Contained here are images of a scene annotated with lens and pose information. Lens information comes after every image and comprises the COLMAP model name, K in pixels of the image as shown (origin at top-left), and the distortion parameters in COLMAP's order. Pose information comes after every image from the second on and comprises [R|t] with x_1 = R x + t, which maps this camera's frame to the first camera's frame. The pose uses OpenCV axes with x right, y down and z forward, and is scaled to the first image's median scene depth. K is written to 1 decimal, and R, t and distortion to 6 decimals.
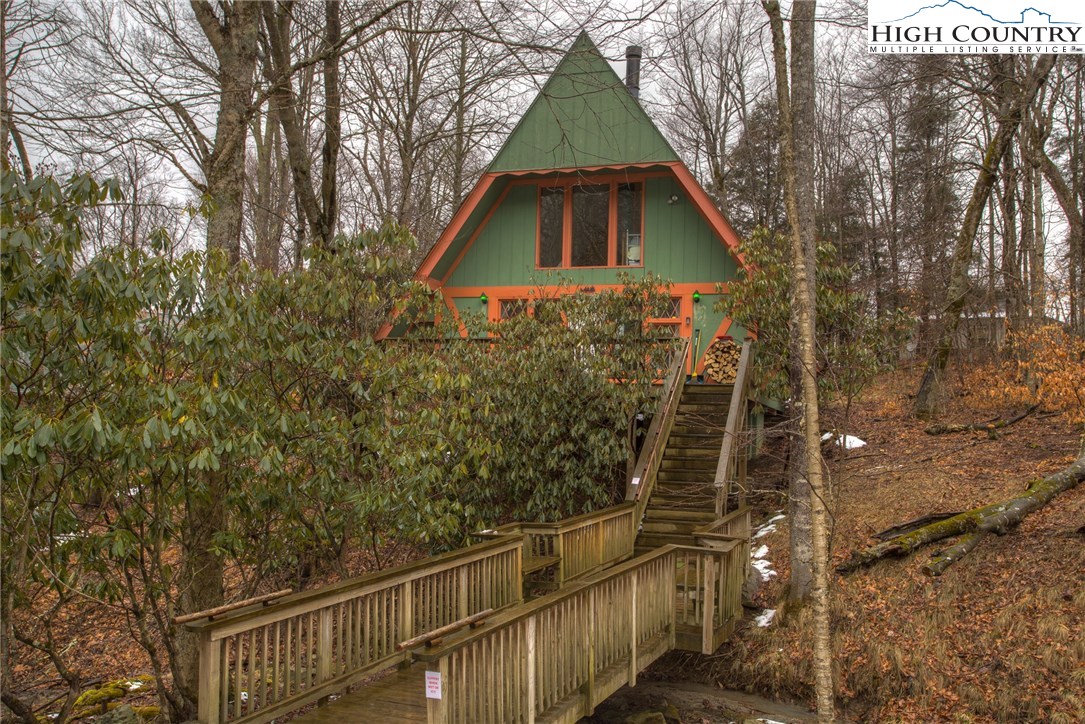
lens RADIAL K [[943.2, 0, 541.9], [0, 943.2, 360.6], [0, 0, 1]] dist [0.020908, 0.004162]
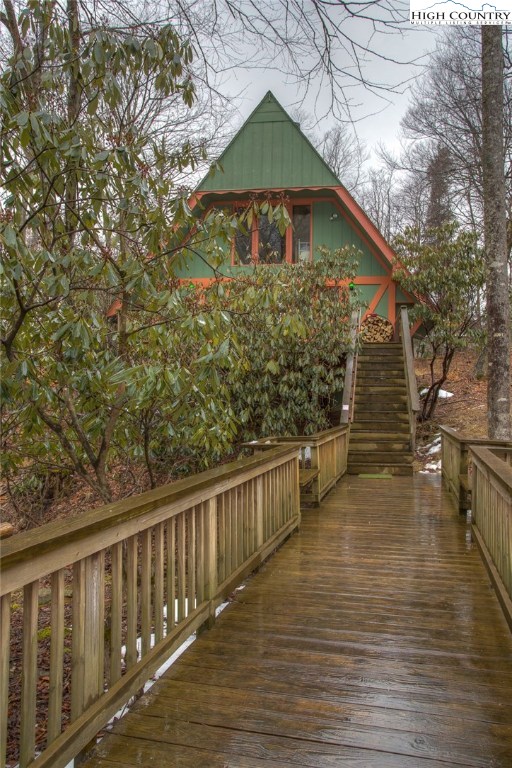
lens RADIAL K [[455.6, 0, 257.3], [0, 455.6, 385.6], [0, 0, 1]] dist [-0.006589, 0.001127]
pose [[0.983669, 0.005085, 0.179916, -0.116656], [-0.003107, 0.999932, -0.011272, 0.109912], [-0.179961, 0.010529, 0.983617, 0.469897]]
